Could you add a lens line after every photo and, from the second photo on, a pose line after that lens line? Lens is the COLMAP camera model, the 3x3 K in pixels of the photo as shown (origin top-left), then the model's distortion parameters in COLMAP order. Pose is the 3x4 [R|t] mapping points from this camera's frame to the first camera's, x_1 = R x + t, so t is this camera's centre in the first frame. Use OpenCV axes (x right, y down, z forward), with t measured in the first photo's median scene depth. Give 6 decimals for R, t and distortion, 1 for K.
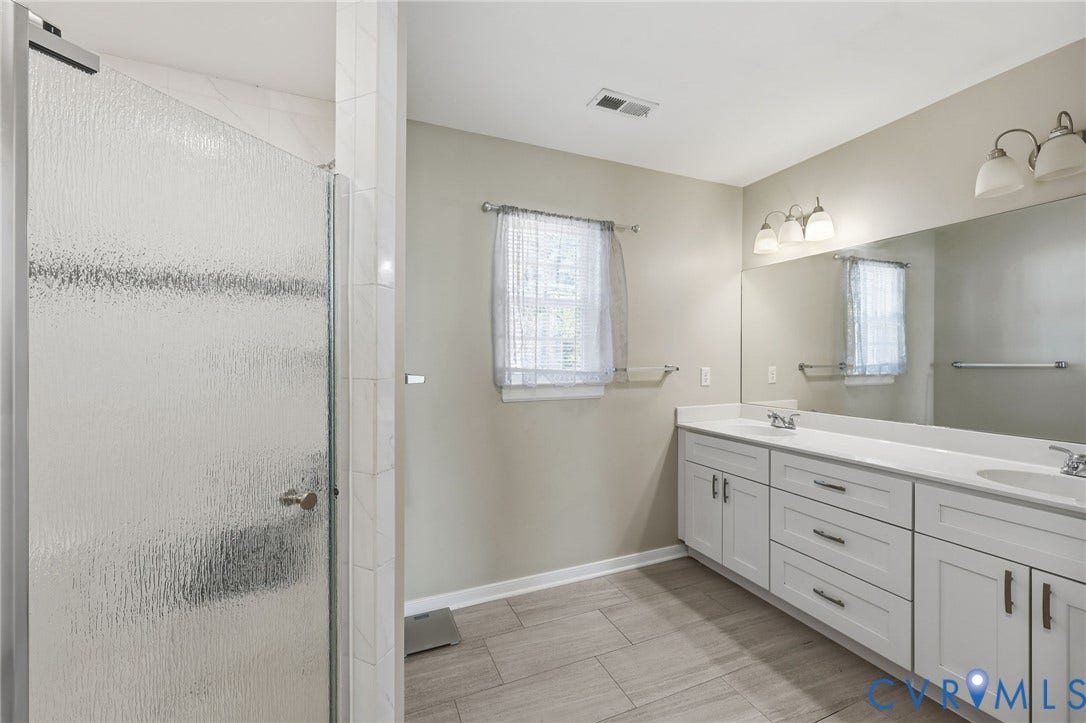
lens RADIAL K [[441.8, 0, 547.5], [0, 441.8, 361.0], [0, 0, 1]] dist [-0.001940, 0.000934]
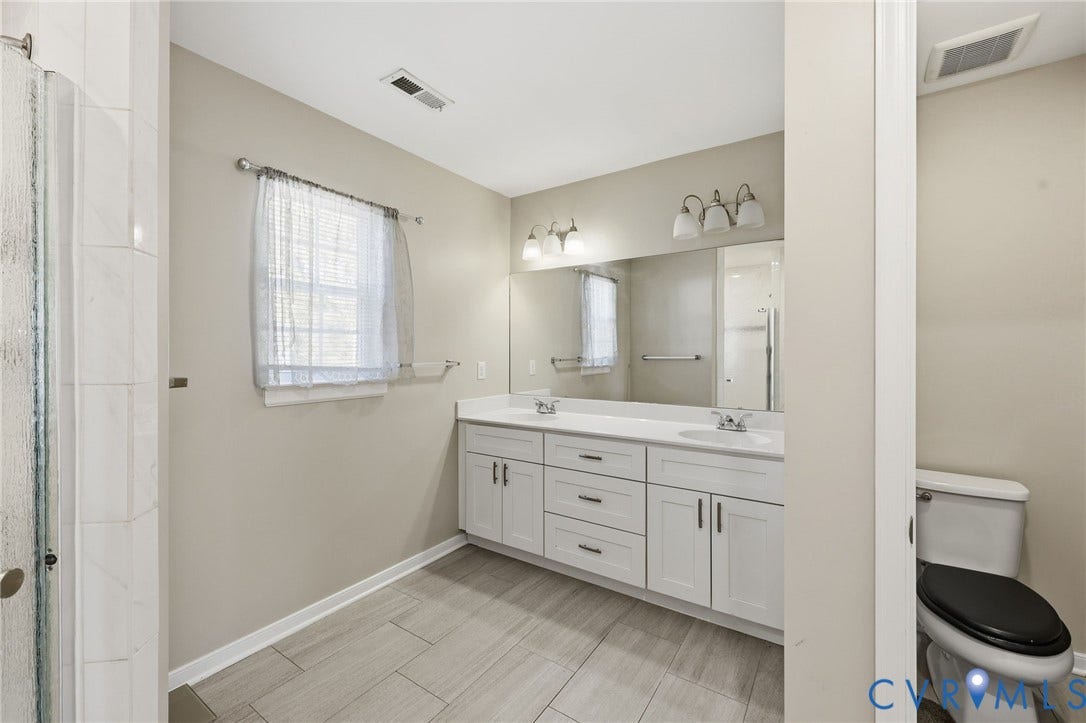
lens RADIAL K [[441.8, 0, 552.0], [0, 441.8, 355.8], [0, 0, 1]] dist [-0.001940, 0.000934]
pose [[0.840466, -0.004794, 0.541842, -0.098392], [0.005046, 0.999987, 0.001021, -0.000259], [-0.541840, 0.001876, 0.840479, 0.025238]]
